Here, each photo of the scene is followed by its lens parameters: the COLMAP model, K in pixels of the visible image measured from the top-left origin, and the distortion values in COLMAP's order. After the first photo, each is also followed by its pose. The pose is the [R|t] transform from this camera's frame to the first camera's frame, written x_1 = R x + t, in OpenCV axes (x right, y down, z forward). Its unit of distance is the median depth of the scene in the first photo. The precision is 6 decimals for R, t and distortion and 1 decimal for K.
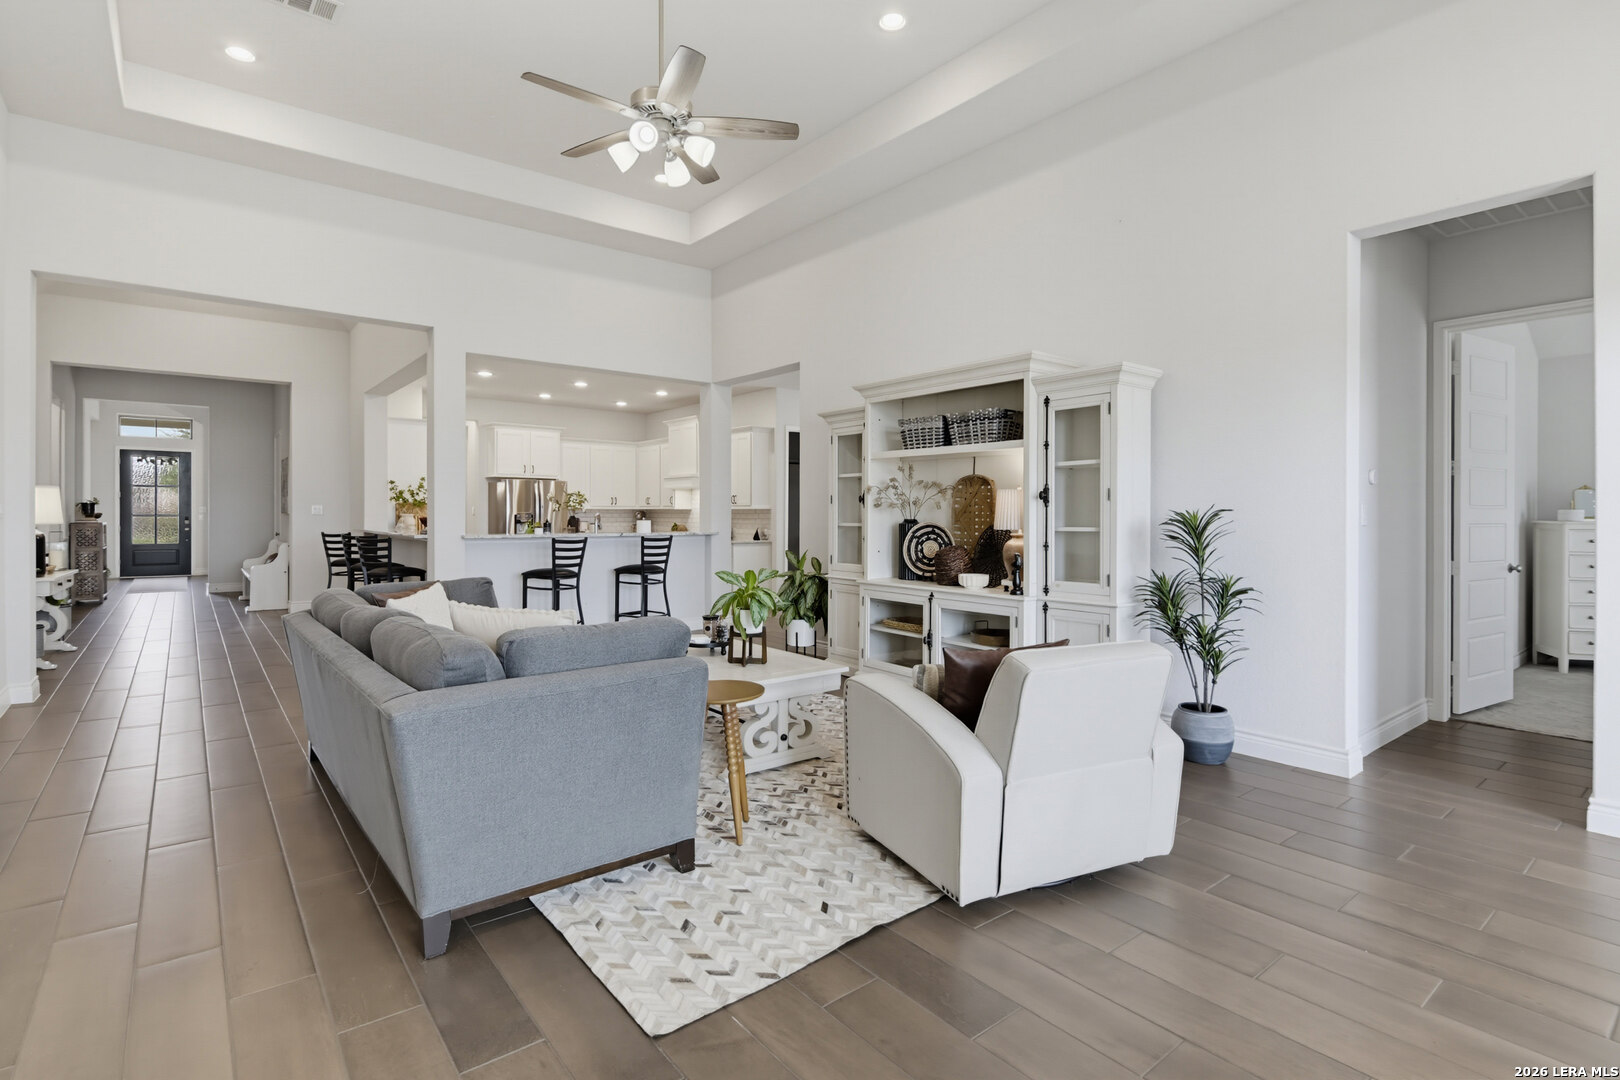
lens RADIAL K [[785.7, 0, 816.4], [0, 785.7, 514.6], [0, 0, 1]] dist [0.000333, -0.000907]
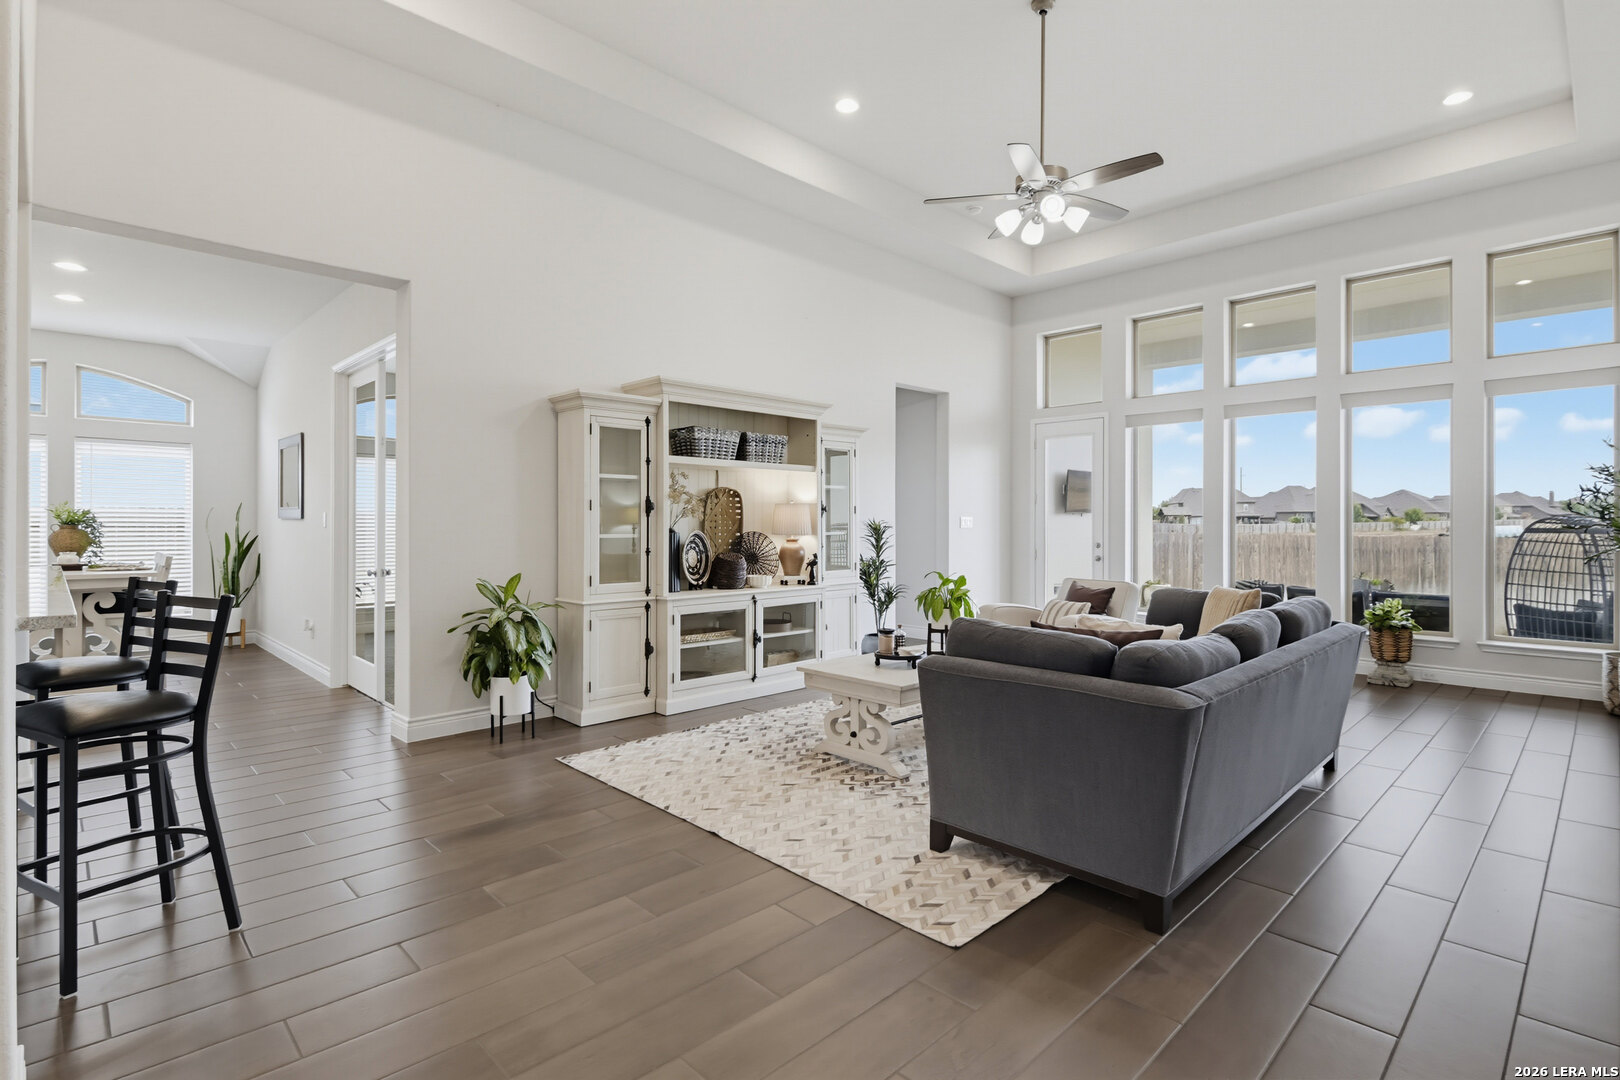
lens RADIAL K [[779.0, 0, 809.7], [0, 779.0, 522.1], [0, 0, 1]] dist [0.022609, -0.018226]
pose [[-0.092485, -0.006008, 0.995696, -0.515876], [-0.003398, 0.999978, 0.005718, -0.005016], [-0.995708, -0.002855, -0.092503, 0.565006]]
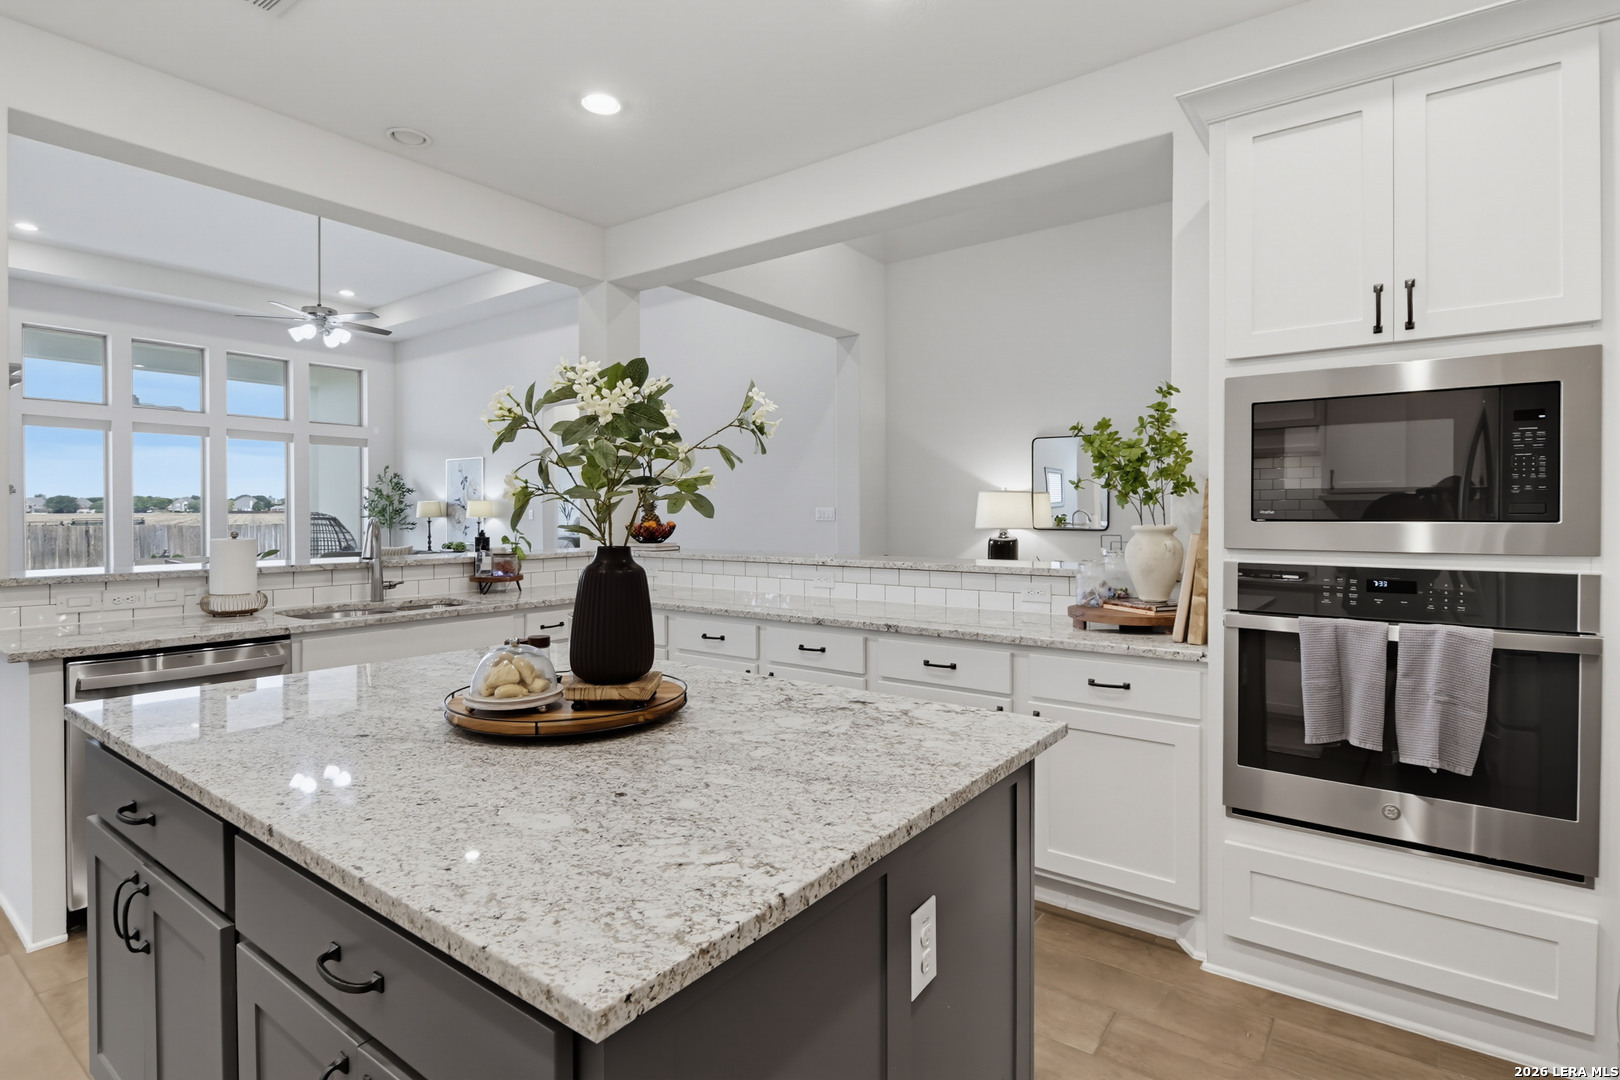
lens RADIAL K [[813.3, 0, 806.9], [0, 813.3, 514.4], [0, 0, 1]] dist [0.000765, -0.001107]
pose [[-0.969579, -0.004853, -0.244729, -0.332935], [-0.004826, 0.999988, -0.000712, -0.003666], [0.244730, 0.000491, -0.969591, 1.266212]]
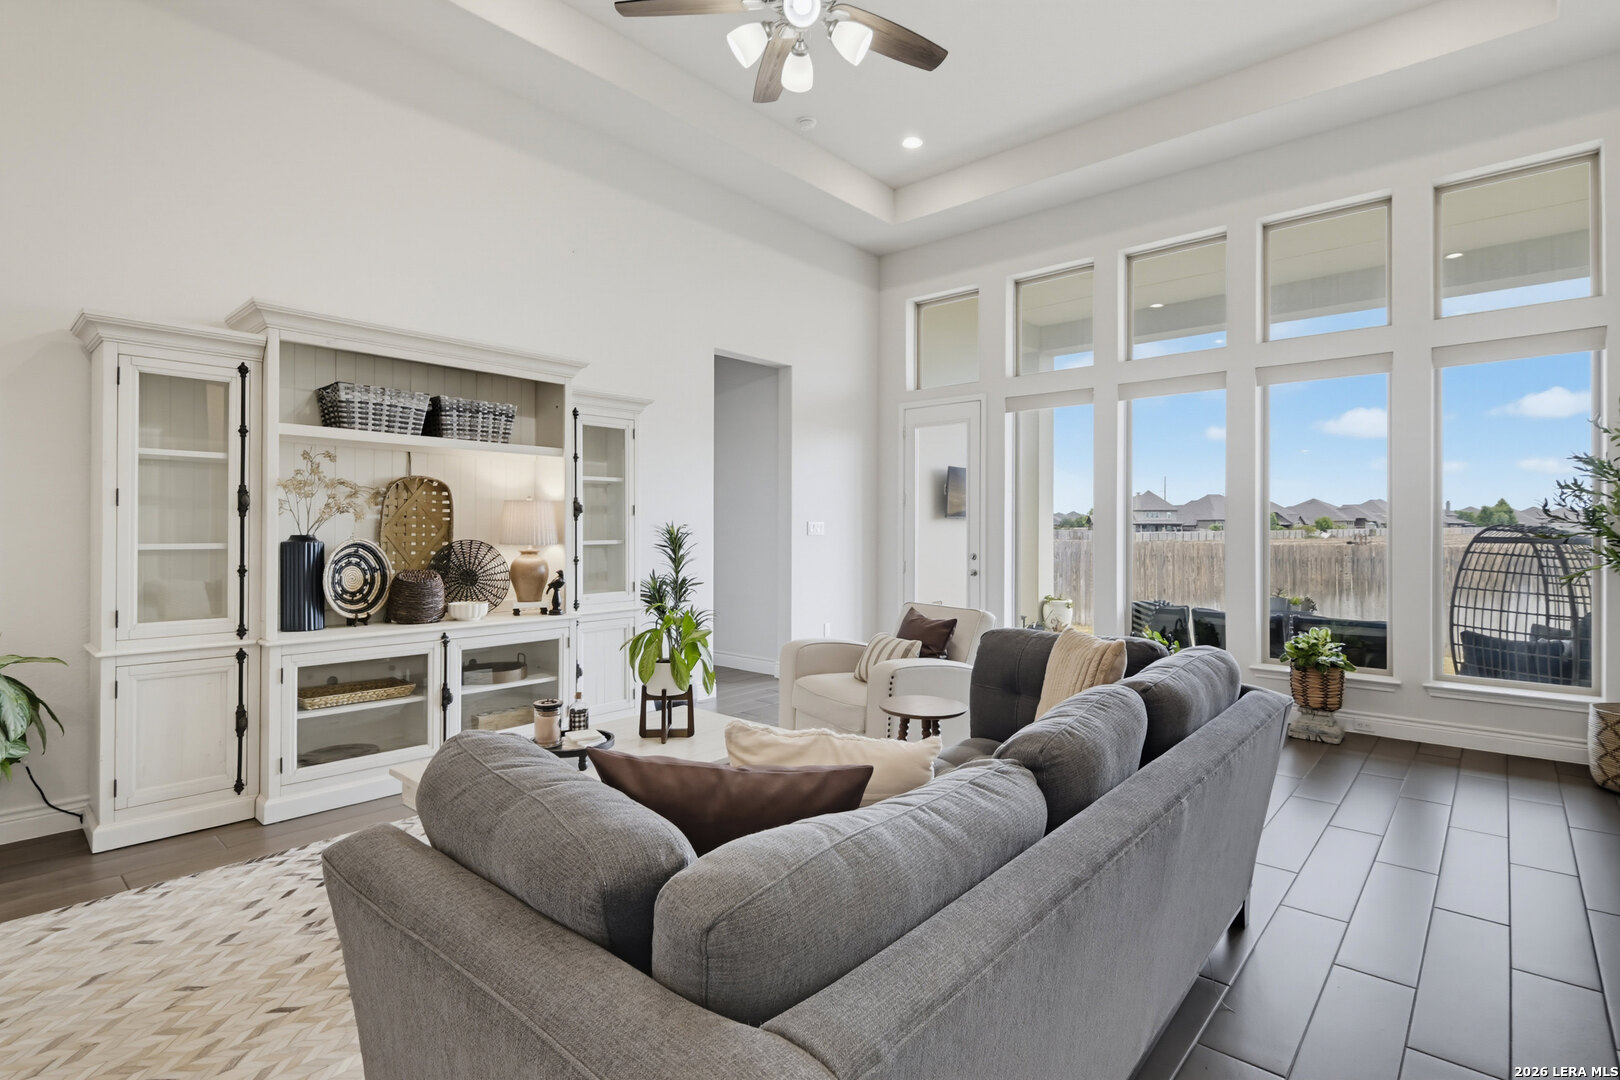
lens RADIAL K [[783.9, 0, 810.6], [0, 783.9, 525.3], [0, 0, 1]] dist [0.002134, -0.001485]
pose [[-0.169347, -0.002198, 0.985554, -0.356683], [-0.006844, 0.999976, 0.001054, -0.003619], [-0.985533, -0.006567, -0.169358, 0.433093]]
